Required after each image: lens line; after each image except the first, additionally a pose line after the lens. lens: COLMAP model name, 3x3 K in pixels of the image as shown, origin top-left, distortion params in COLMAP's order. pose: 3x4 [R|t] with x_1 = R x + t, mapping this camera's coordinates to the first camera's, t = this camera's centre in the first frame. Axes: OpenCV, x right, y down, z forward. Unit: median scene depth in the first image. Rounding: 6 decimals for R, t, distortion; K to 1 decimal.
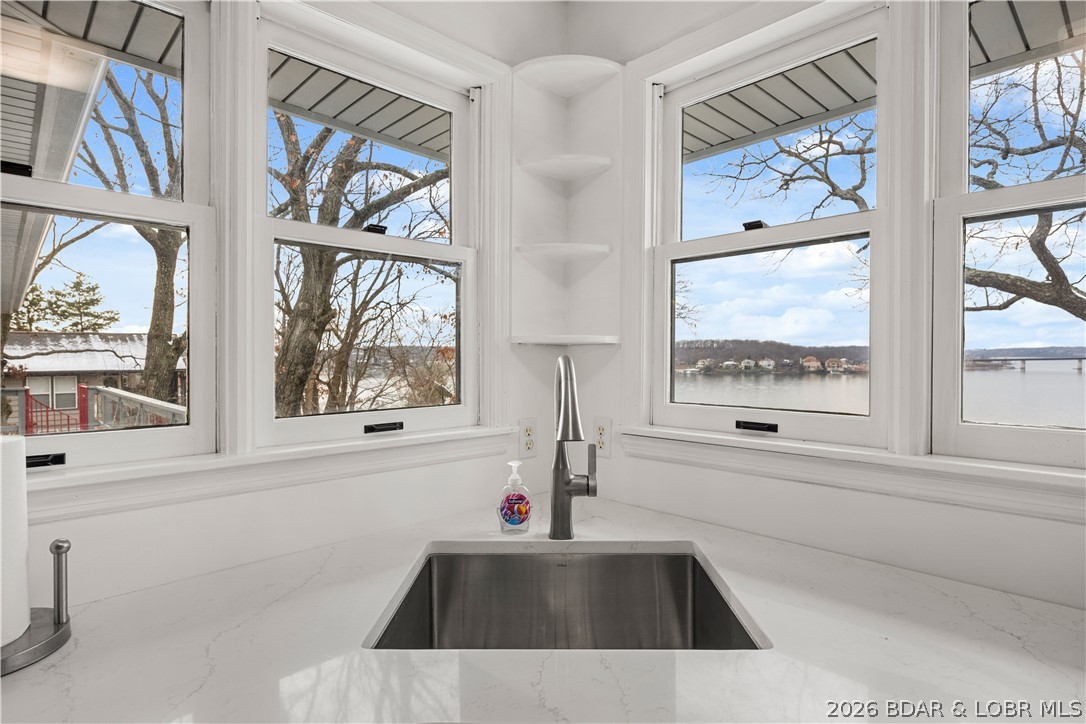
lens RADIAL K [[572.0, 0, 544.5], [0, 572.0, 360.8], [0, 0, 1]] dist [0.000204, 0.000043]
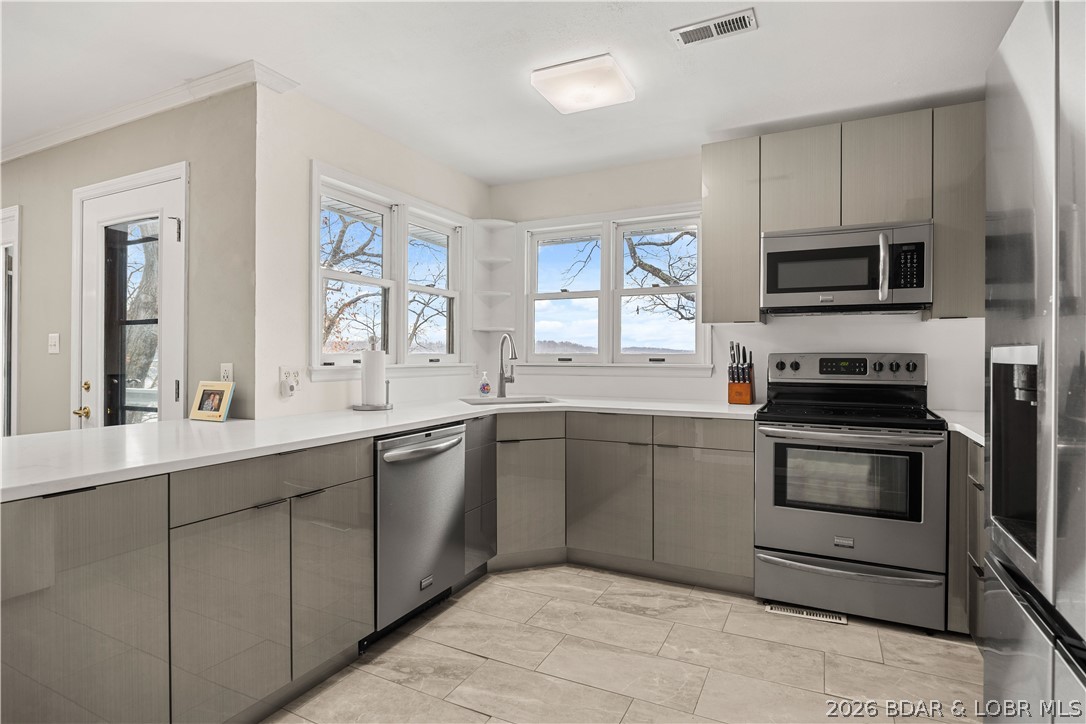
lens RADIAL K [[572.0, 0, 543.3], [0, 572.0, 359.1], [0, 0, 1]] dist [0.000204, 0.000043]
pose [[0.942623, 0.002582, 0.333848, -0.609867], [-0.001894, 0.999995, -0.002384, 0.102245], [-0.333852, 0.001615, 0.942624, -1.477131]]
